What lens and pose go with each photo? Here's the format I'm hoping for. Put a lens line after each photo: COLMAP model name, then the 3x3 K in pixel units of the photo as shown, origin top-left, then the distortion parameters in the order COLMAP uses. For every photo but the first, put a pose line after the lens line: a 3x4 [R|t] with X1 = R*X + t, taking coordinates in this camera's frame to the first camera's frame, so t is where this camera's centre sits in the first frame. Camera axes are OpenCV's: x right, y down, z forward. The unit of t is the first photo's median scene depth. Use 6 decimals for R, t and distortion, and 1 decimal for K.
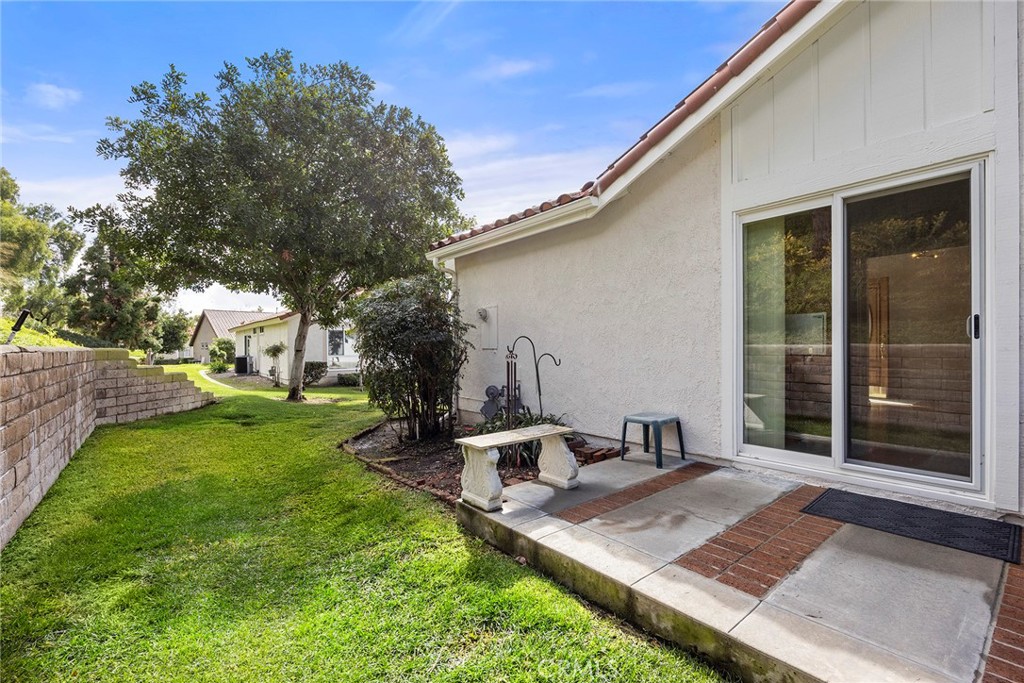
lens RADIAL K [[448.4, 0, 512.0], [0, 448.4, 341.5], [0, 0, 1]] dist [-0.015950, -0.000245]
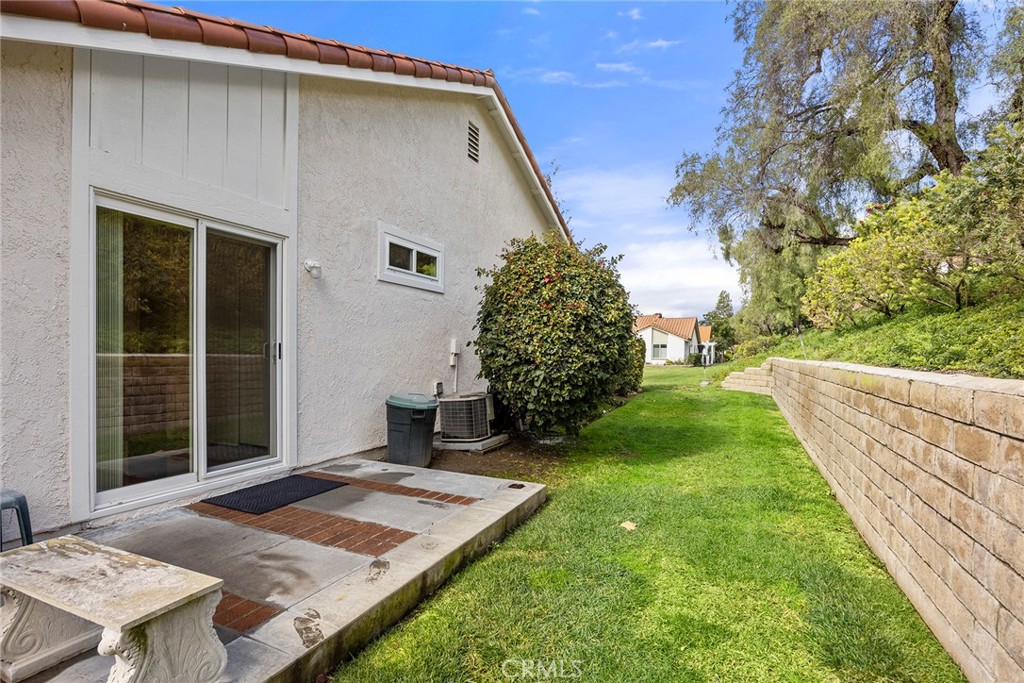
lens RADIAL K [[489.2, 0, 512.0], [0, 489.2, 341.5], [0, 0, 1]] dist [0.000245, 0.000081]
pose [[-0.450874, 0.021455, 0.892330, -0.717570], [-0.023148, 0.999094, -0.035719, -0.022613], [-0.892287, -0.036760, -0.449969, 0.963159]]
